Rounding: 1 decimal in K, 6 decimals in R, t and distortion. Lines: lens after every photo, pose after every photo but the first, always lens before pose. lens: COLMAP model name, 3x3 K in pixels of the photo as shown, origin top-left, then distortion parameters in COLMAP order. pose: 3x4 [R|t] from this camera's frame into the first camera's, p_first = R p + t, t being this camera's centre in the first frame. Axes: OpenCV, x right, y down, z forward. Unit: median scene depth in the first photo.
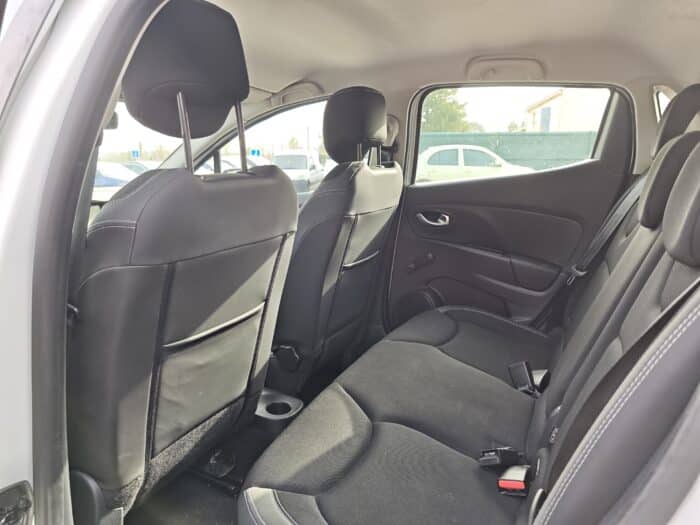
lens RADIAL K [[486.0, 0, 349.8], [0, 486.0, 256.9], [0, 0, 1]] dist [0.000289, 0.000461]
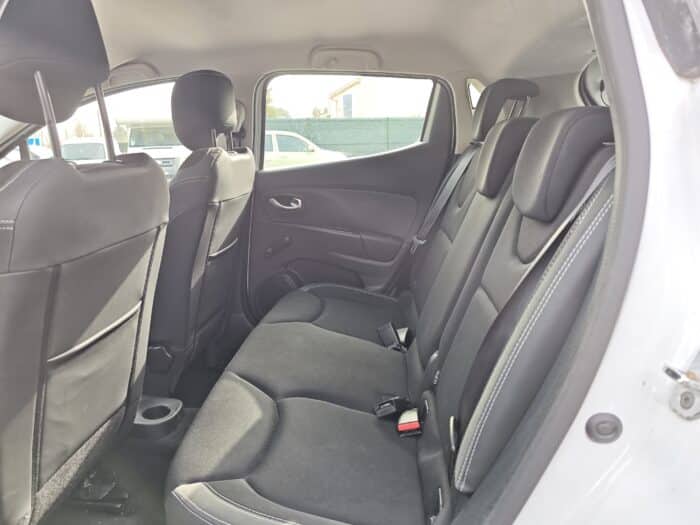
lens RADIAL K [[486.0, 0, 349.5], [0, 486.0, 259.1], [0, 0, 1]] dist [0.000289, 0.000461]
pose [[0.928651, -0.101609, 0.356766, -0.114085], [0.090362, 0.994747, 0.048099, 0.004141], [-0.359779, -0.012430, 0.932955, -0.013875]]
